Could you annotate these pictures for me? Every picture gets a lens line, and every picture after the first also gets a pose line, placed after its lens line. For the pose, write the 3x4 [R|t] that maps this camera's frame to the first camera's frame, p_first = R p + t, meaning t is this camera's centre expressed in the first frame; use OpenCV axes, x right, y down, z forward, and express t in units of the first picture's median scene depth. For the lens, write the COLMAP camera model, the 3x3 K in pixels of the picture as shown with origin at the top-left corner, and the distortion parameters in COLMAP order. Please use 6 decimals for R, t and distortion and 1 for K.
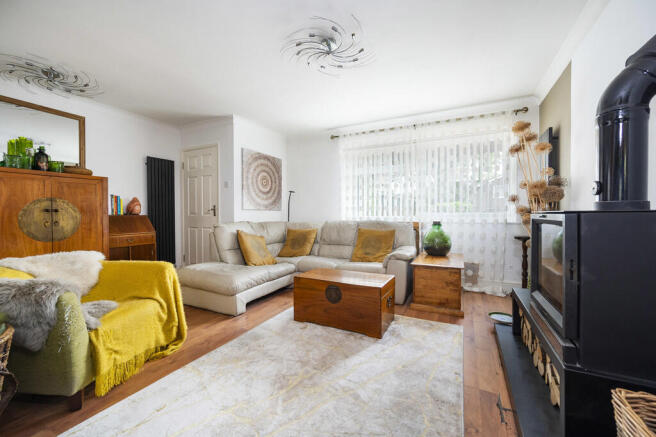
lens RADIAL K [[263.2, 0, 329.9], [0, 263.2, 217.1], [0, 0, 1]] dist [-0.003700, -0.000776]
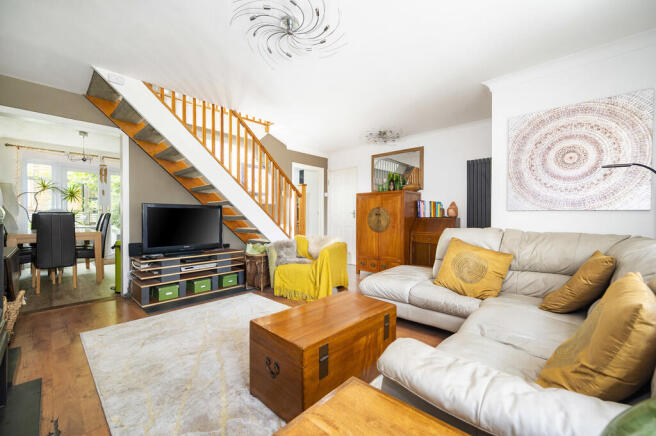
lens RADIAL K [[260.3, 0, 330.0], [0, 260.3, 217.2], [0, 0, 1]] dist [0.001744, 0.000123]
pose [[-0.268862, 0.008301, -0.963143, 0.437442], [-0.010449, 0.999879, 0.011534, -0.014986], [0.963122, 0.013165, -0.268743, 0.745639]]
